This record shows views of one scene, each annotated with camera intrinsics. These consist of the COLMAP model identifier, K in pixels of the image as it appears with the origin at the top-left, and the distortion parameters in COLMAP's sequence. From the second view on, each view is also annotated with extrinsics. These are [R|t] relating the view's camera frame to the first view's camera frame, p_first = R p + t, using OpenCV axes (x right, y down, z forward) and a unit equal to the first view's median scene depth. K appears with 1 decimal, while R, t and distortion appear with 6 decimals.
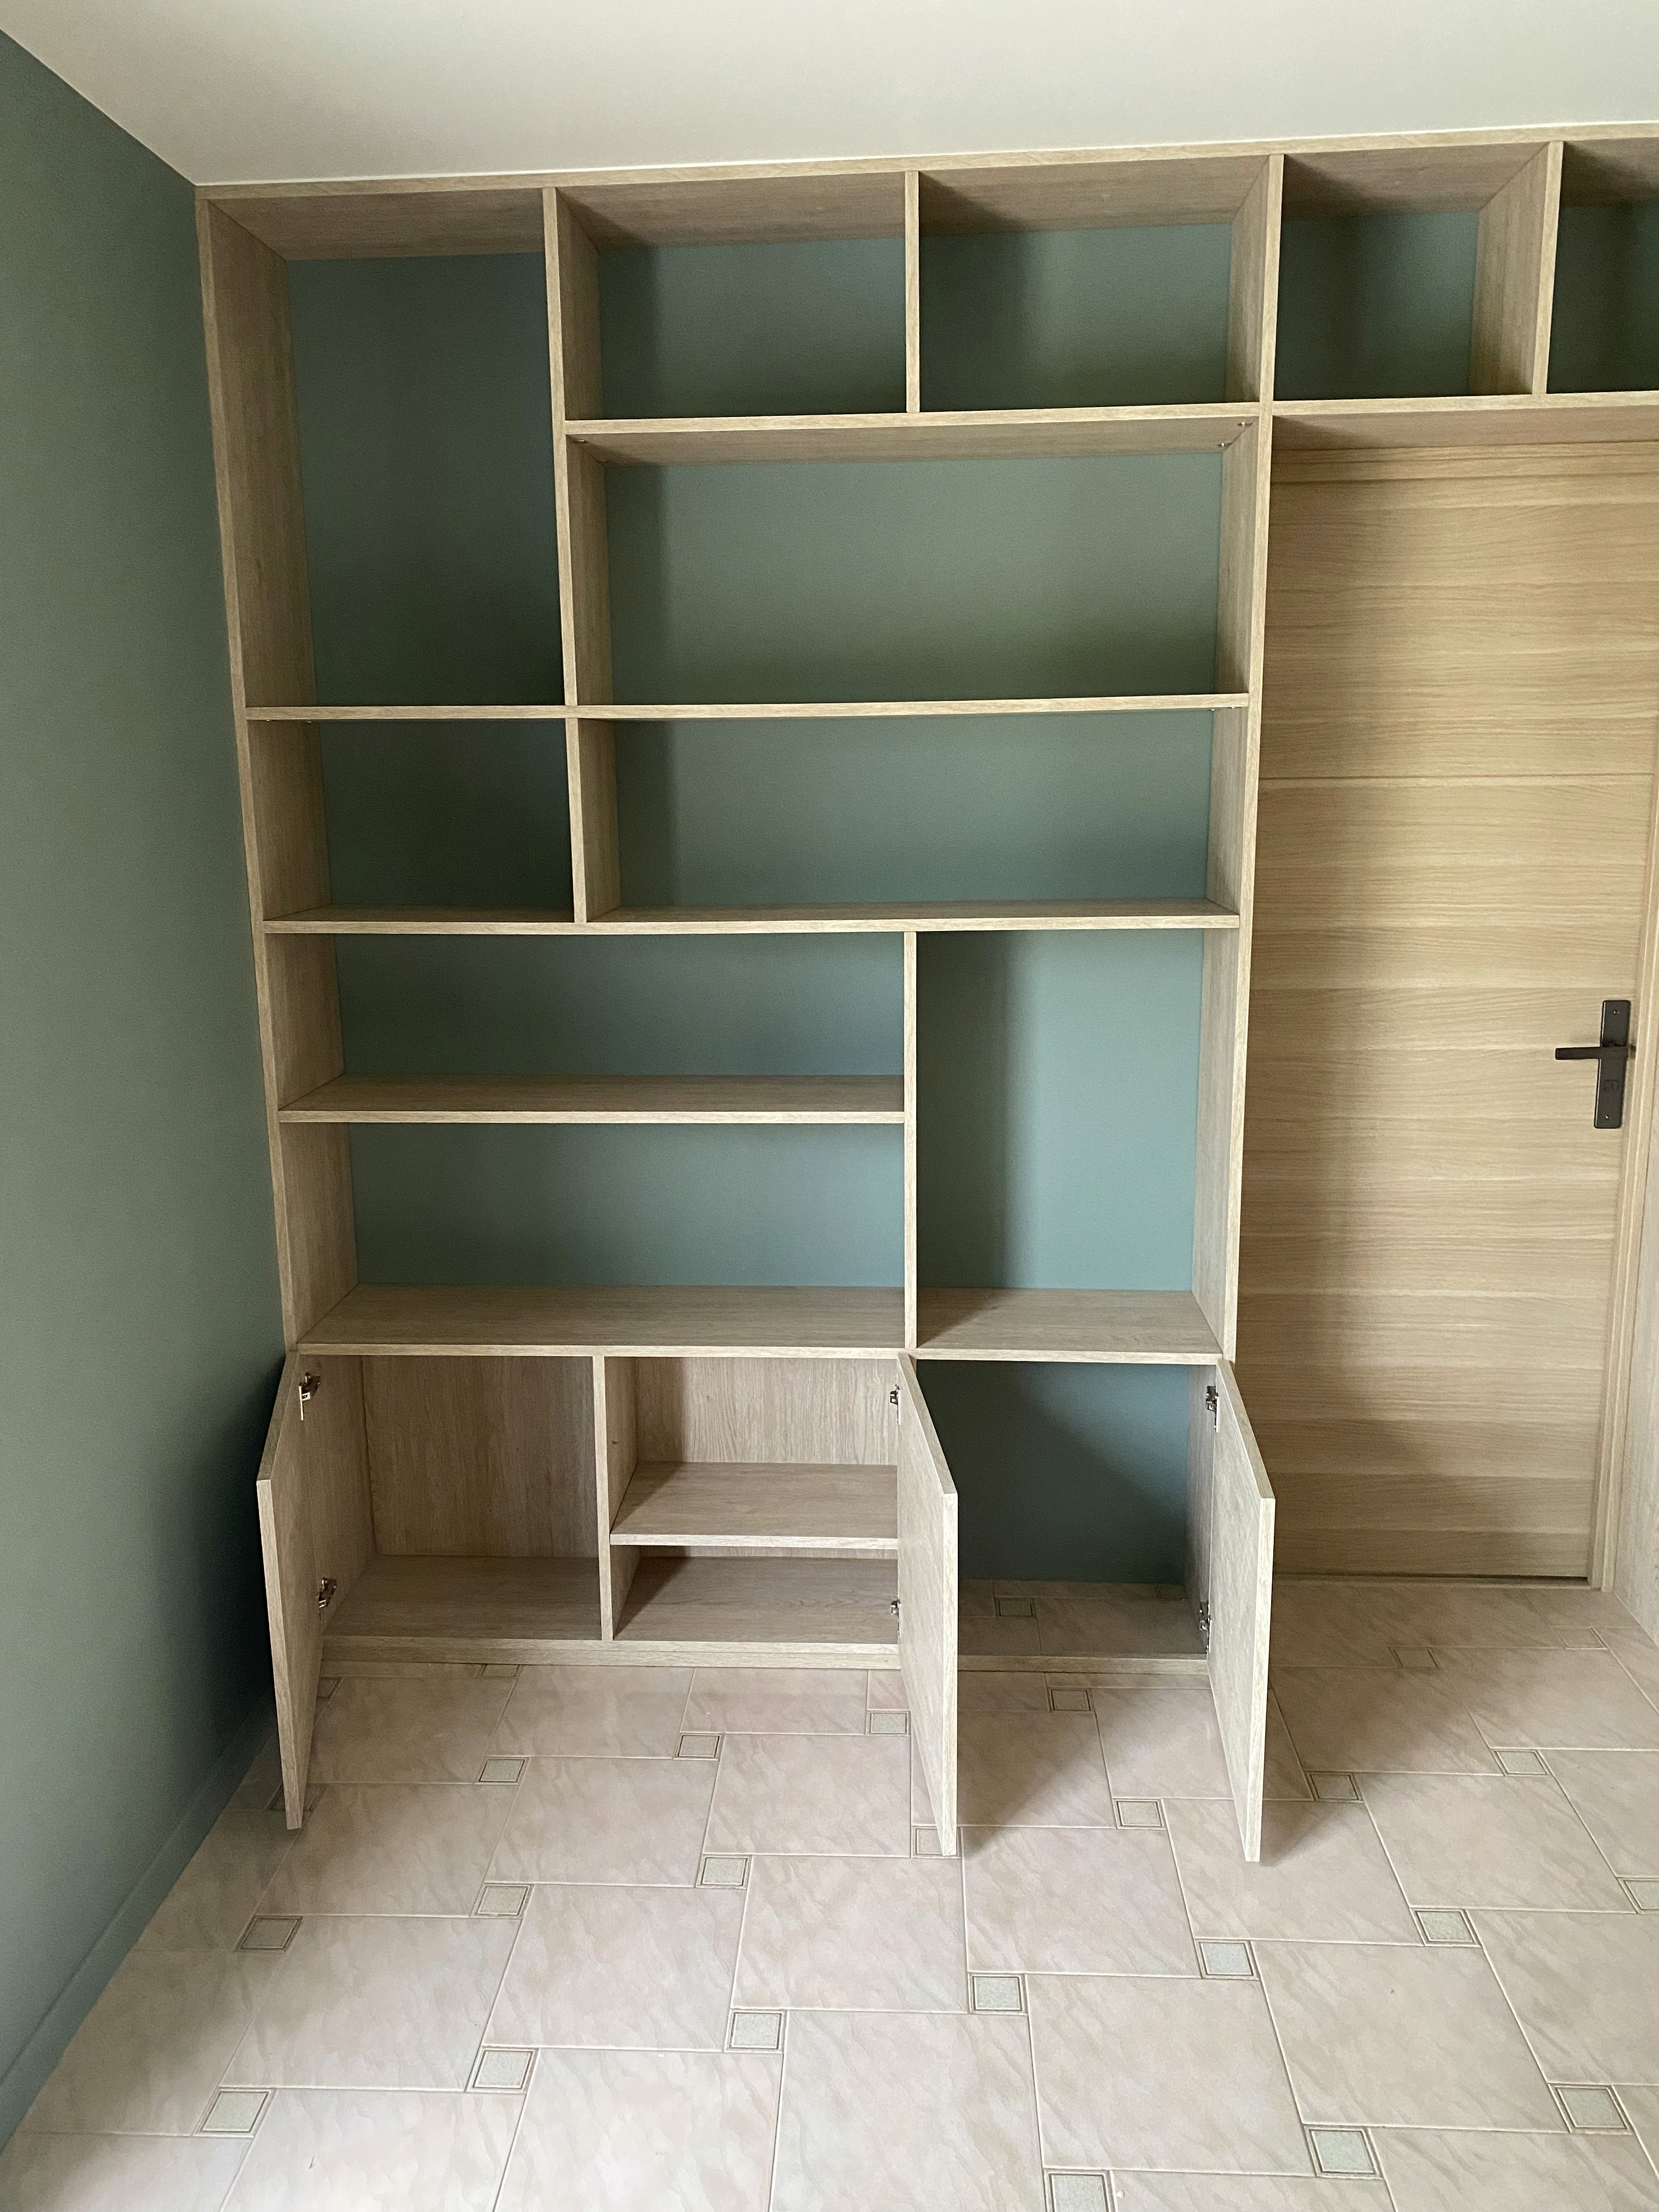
lens RADIAL K [[1616.9, 0, 829.5], [0, 1616.9, 1106.0], [0, 0, 1]] dist [0.016666, -0.001940]
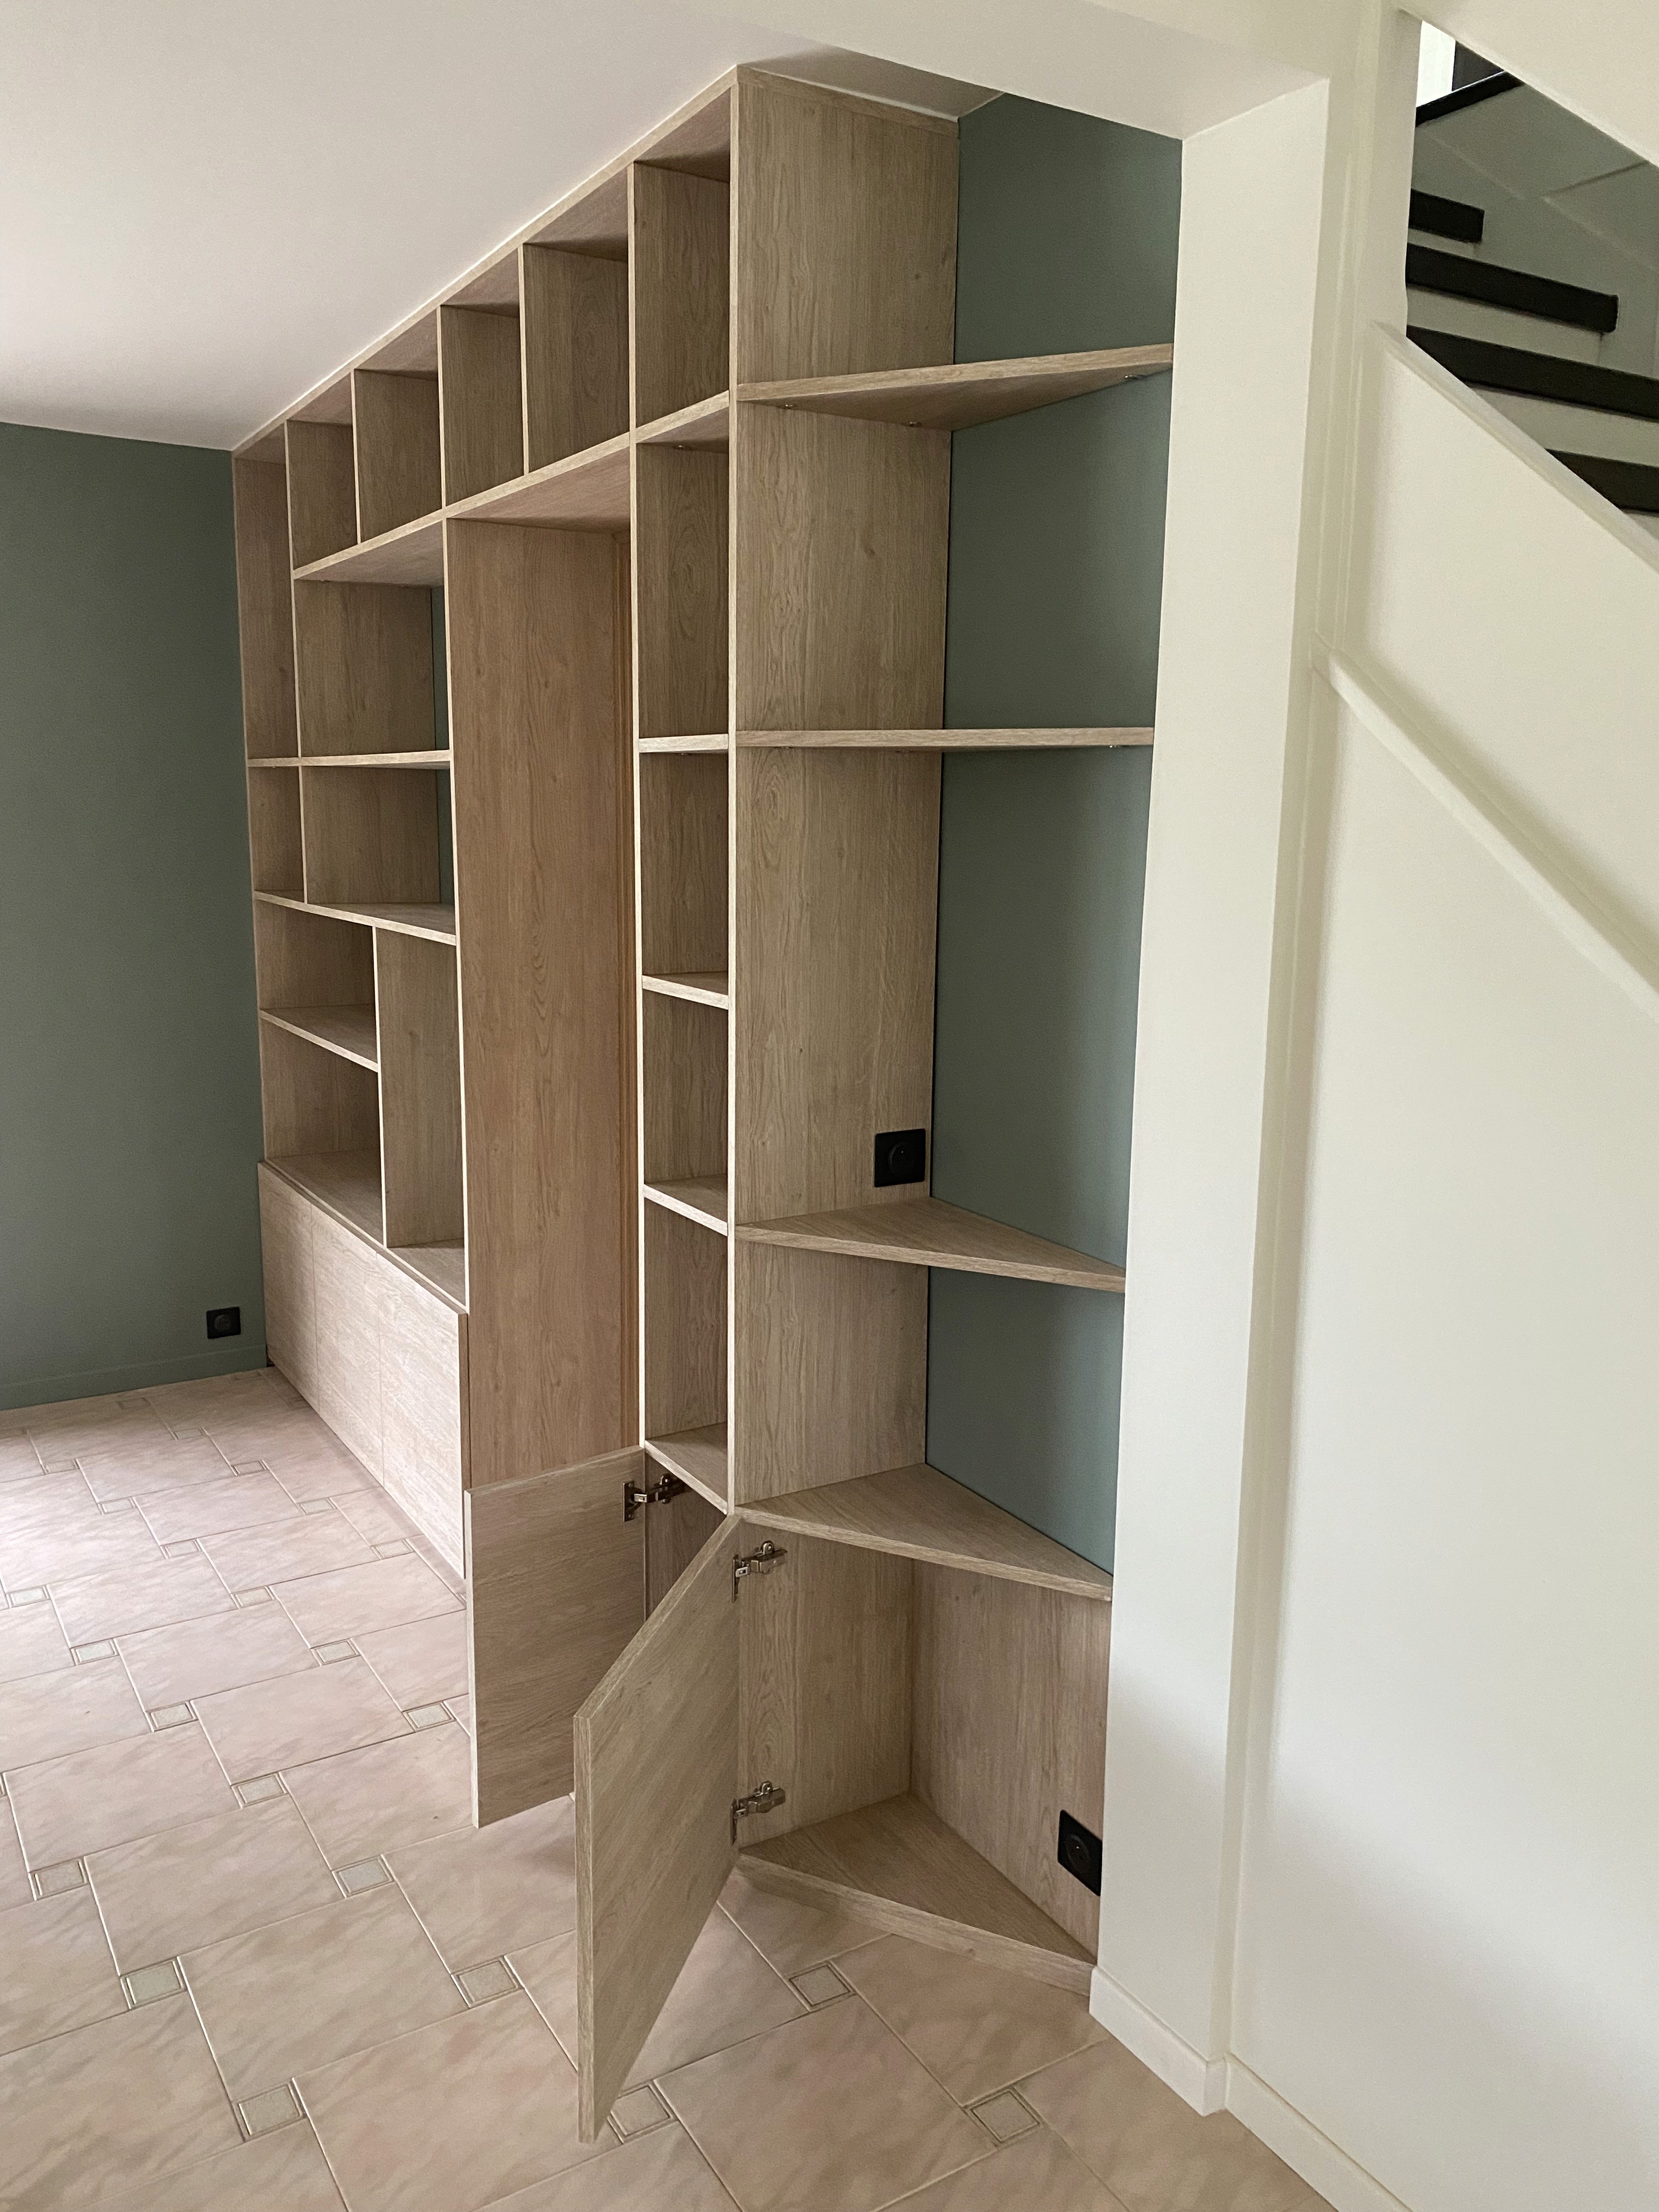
lens RADIAL K [[1706.7, 0, 829.5], [0, 1706.7, 1106.0], [0, 0, 1]] dist [0.003609, -0.000308]
pose [[0.569754, 0.165088, -0.805063, 1.424070], [-0.168082, 0.982316, 0.082482, -0.142361], [0.804443, 0.088323, 0.587427, 0.493086]]
